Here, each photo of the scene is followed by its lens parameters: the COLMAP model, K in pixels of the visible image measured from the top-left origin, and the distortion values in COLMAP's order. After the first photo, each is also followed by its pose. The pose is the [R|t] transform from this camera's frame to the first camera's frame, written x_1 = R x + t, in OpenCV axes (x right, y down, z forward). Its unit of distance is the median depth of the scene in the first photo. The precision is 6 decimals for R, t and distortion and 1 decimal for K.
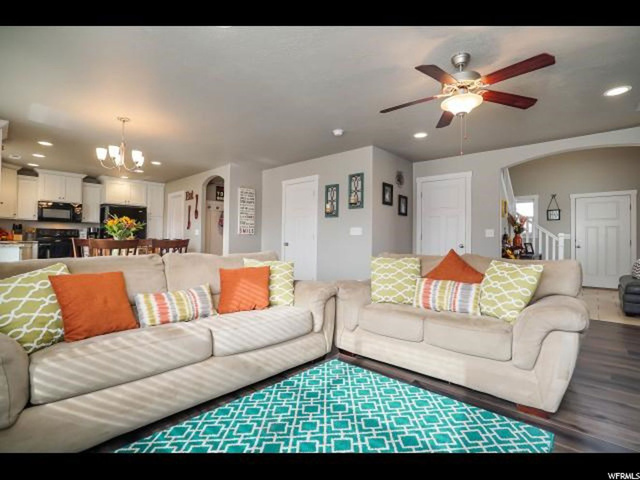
lens RADIAL K [[303.4, 0, 316.3], [0, 303.4, 238.0], [0, 0, 1]] dist [-0.033153, 0.010887]
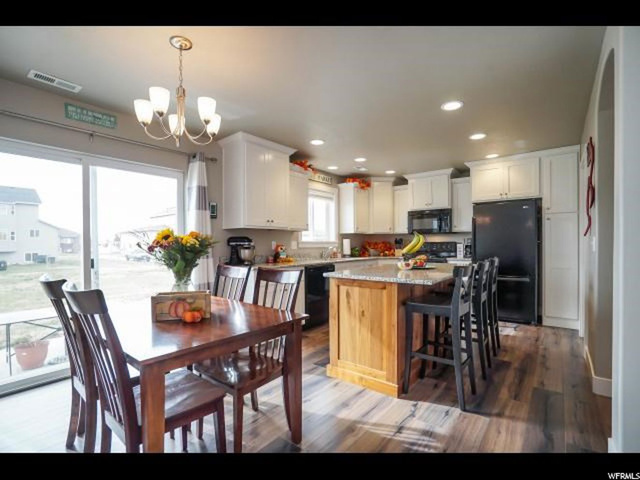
lens RADIAL K [[303.4, 0, 320.3], [0, 303.4, 246.6], [0, 0, 1]] dist [-0.033153, 0.010887]
pose [[0.077974, -0.004203, -0.996947, -0.056757], [0.018170, 0.999831, -0.002794, -0.022141], [0.996790, -0.017896, 0.078037, 0.664088]]
